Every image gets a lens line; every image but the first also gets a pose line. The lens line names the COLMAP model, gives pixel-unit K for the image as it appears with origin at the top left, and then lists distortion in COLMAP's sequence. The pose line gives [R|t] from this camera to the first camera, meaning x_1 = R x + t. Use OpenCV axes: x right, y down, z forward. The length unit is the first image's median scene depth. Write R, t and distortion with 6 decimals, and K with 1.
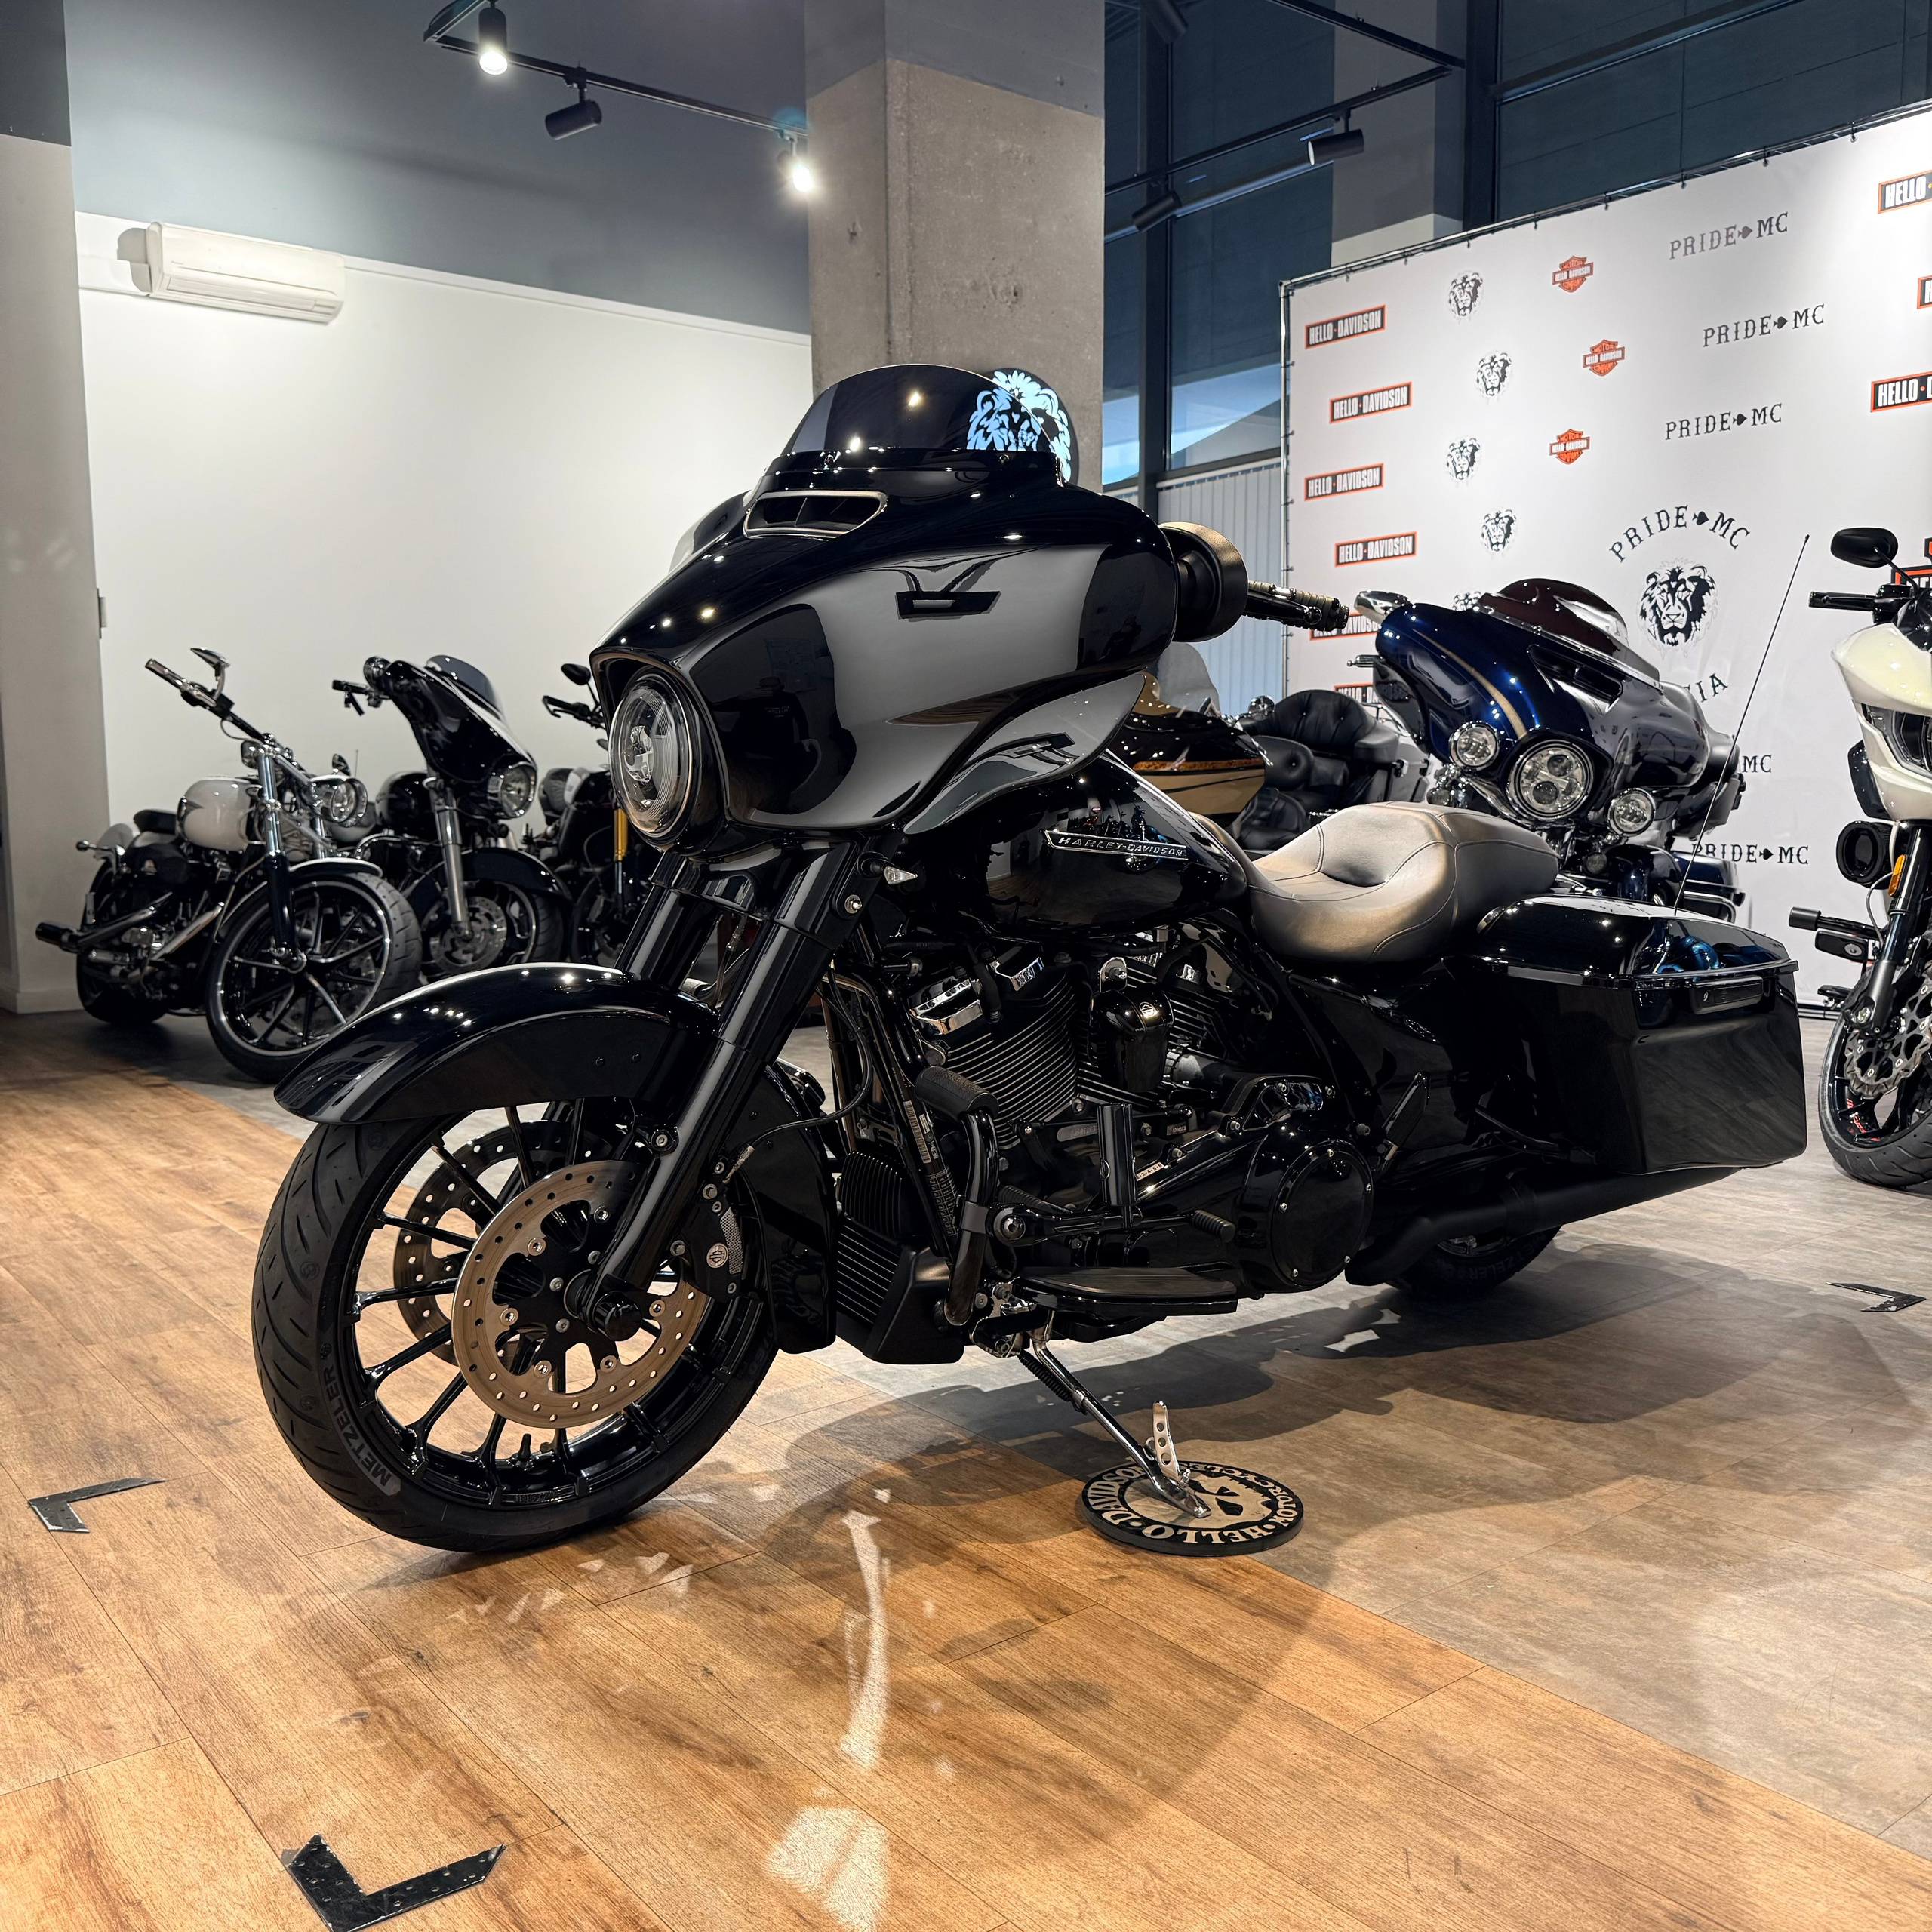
lens RADIAL K [[1794.7, 0, 972.5], [0, 1794.7, 965.9], [0, 0, 1]] dist [0.152970, -0.309246]
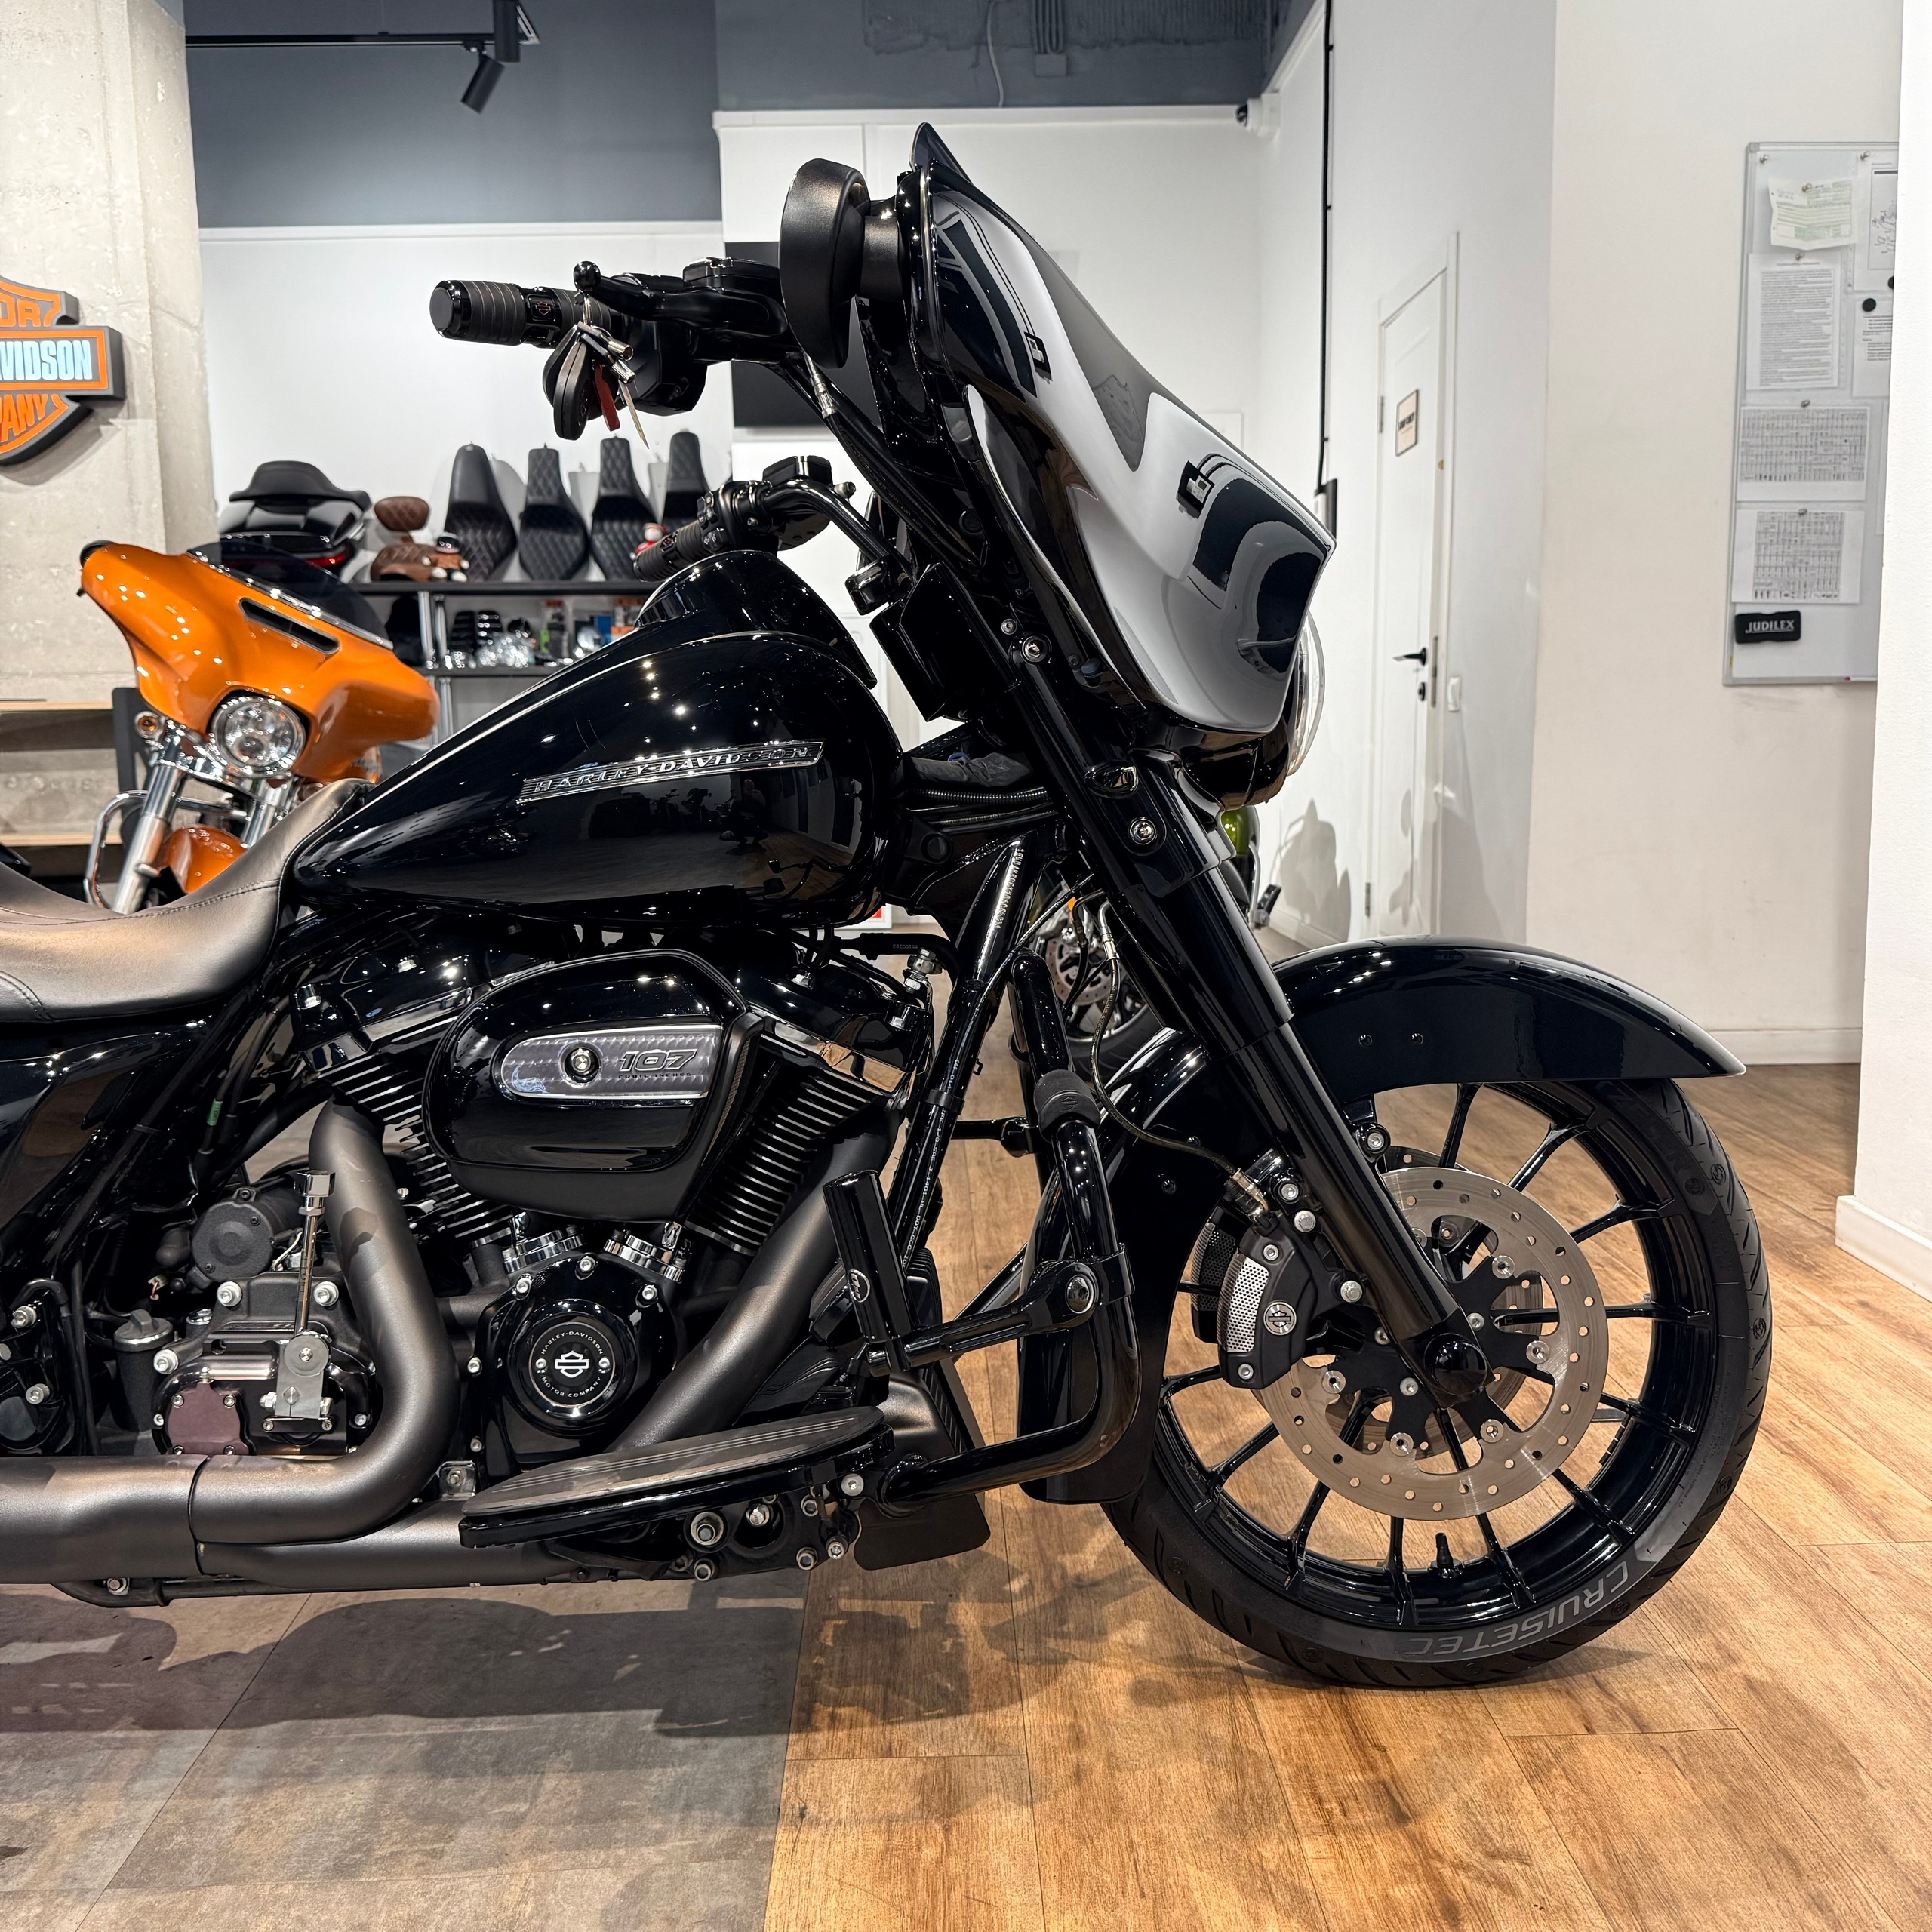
lens RADIAL K [[1814.1, 0, 967.3], [0, 1814.1, 961.1], [0, 0, 1]] dist [0.060866, -0.111694]
pose [[-0.799250, -0.057720, 0.598221, -0.402607], [0.085853, 0.974204, 0.208700, -0.126520], [-0.594835, 0.218163, -0.773677, 1.252929]]
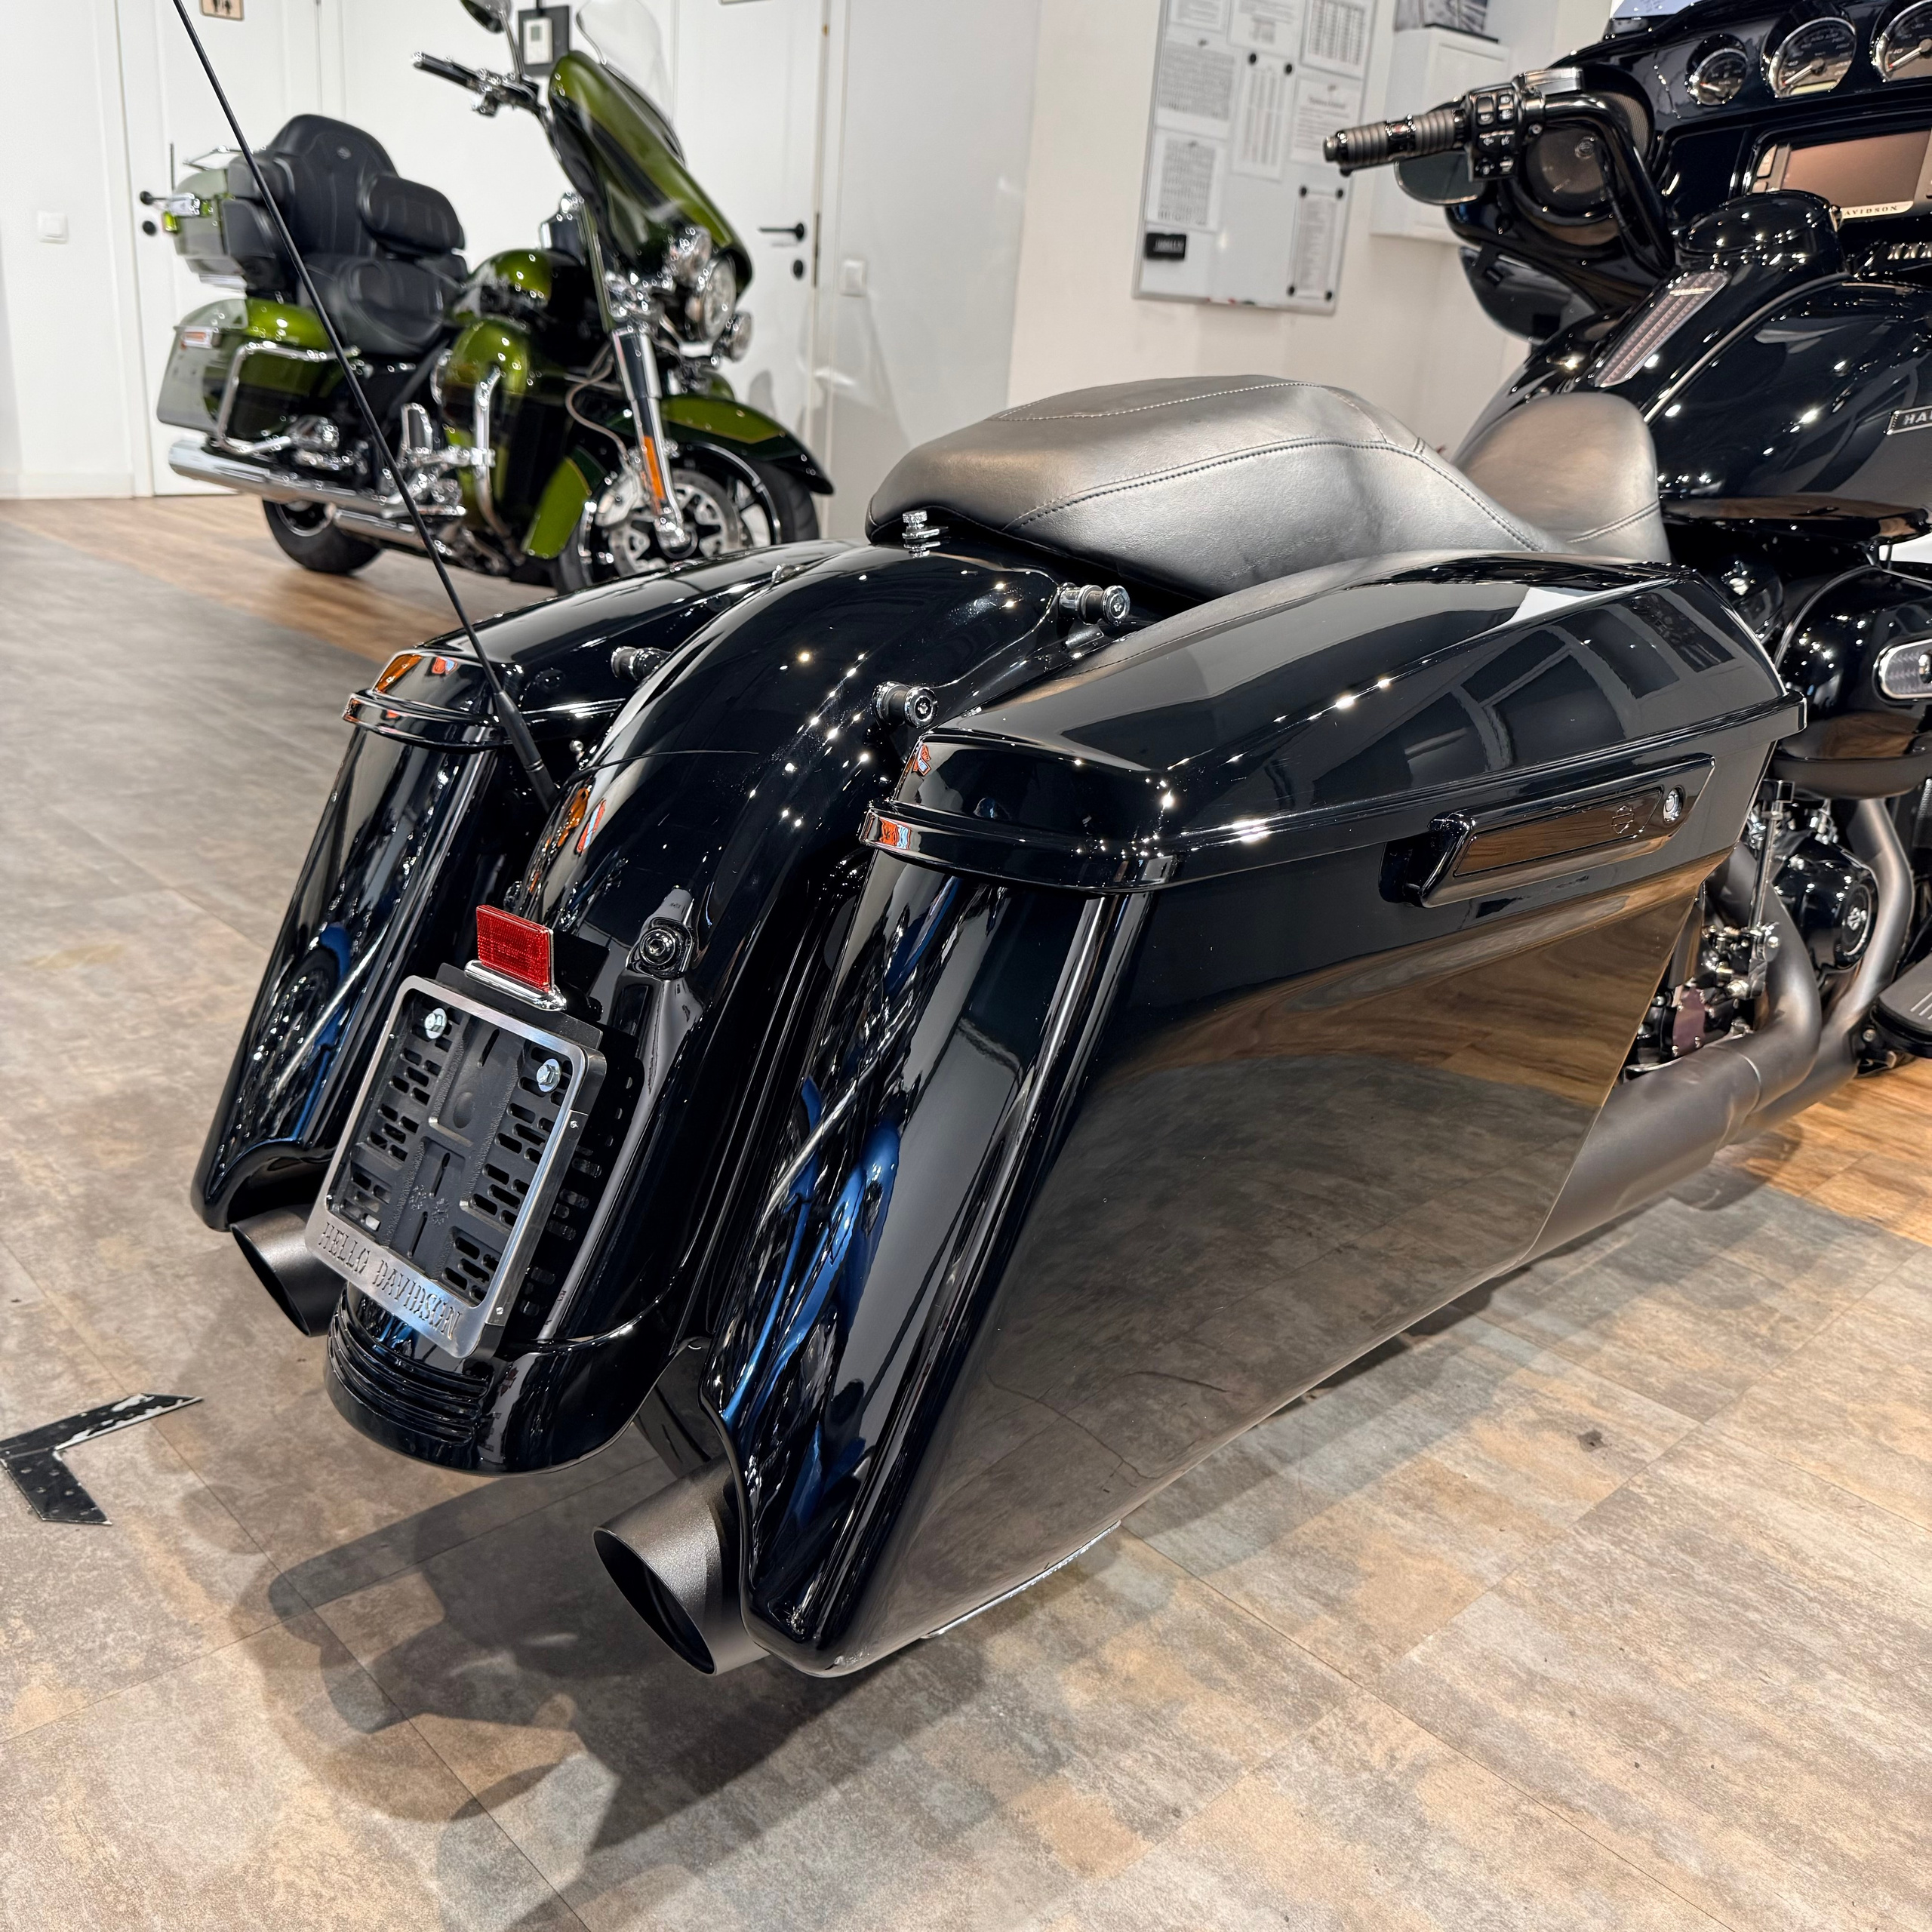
lens RADIAL K [[1825.1, 0, 964.6], [0, 1825.1, 977.4], [0, 0, 1]] dist [0.026149, -0.056611]
pose [[-0.994061, -0.026743, -0.105489, 0.355796], [-0.070717, 0.895520, 0.439367, -0.152925], [0.082717, 0.444217, -0.892092, 1.487430]]
